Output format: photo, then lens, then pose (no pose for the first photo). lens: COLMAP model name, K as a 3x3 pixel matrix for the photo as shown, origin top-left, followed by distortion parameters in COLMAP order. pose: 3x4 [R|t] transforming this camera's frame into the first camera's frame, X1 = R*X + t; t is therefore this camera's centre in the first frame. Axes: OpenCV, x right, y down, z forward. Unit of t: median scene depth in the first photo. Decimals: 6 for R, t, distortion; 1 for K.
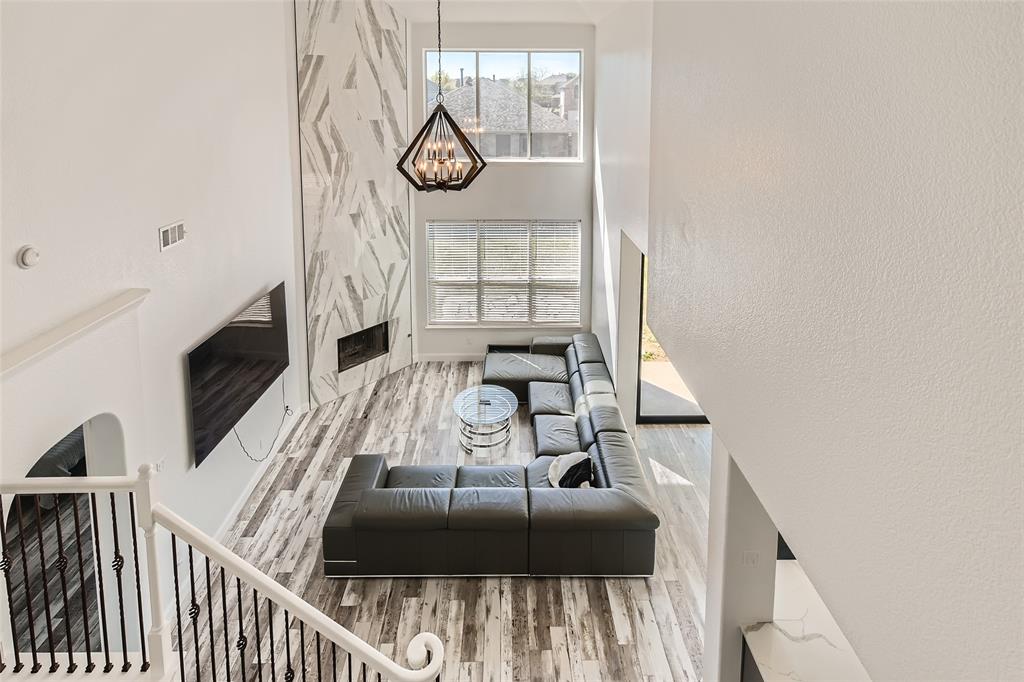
lens RADIAL K [[457.5, 0, 553.4], [0, 457.5, 307.1], [0, 0, 1]] dist [-0.008209, -0.000840]
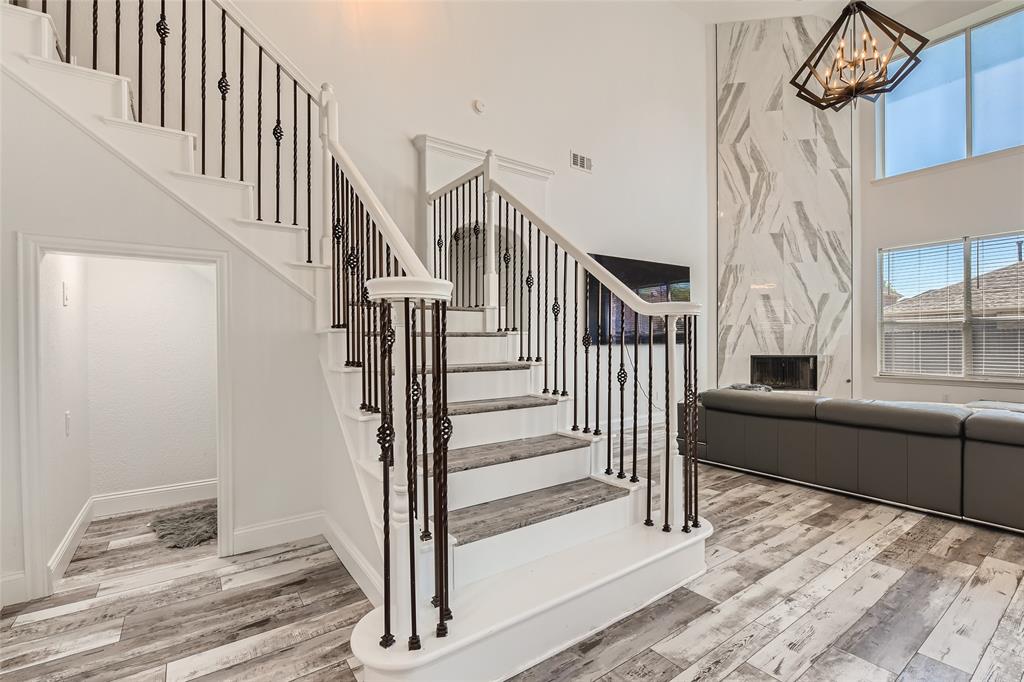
lens RADIAL K [[457.5, 0, 512.7], [0, 457.5, 347.1], [0, 0, 1]] dist [-0.008209, -0.000840]
pose [[0.567864, -0.014034, -0.823003, 0.034552], [-0.056205, 0.996860, -0.055779, 0.137725], [0.821201, 0.077931, 0.565292, 0.044759]]
